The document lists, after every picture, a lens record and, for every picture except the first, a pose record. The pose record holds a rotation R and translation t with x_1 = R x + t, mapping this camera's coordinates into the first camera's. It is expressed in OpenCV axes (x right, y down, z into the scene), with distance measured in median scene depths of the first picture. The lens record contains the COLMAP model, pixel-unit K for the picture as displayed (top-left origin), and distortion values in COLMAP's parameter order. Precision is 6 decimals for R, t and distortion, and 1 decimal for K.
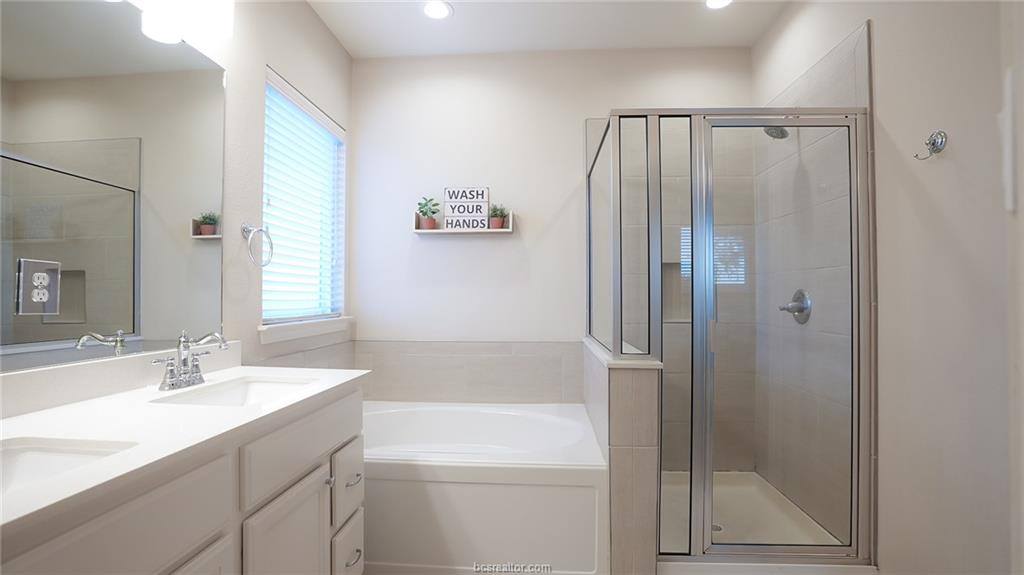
lens RADIAL K [[477.5, 0, 507.6], [0, 477.5, 288.4], [0, 0, 1]] dist [-0.020577, 0.000566]
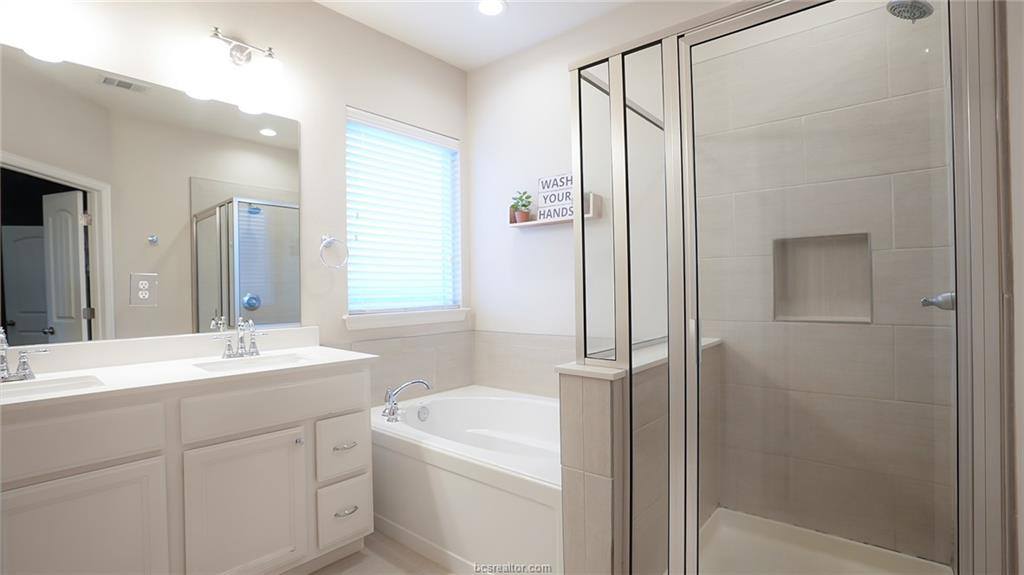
lens RADIAL K [[477.5, 0, 509.2], [0, 477.5, 288.4], [0, 0, 1]] dist [-0.020577, 0.000566]
pose [[0.806193, -0.013072, -0.591508, 0.405301], [0.024836, 0.999622, 0.011758, 0.002594], [0.591131, -0.024170, 0.806213, 0.166766]]
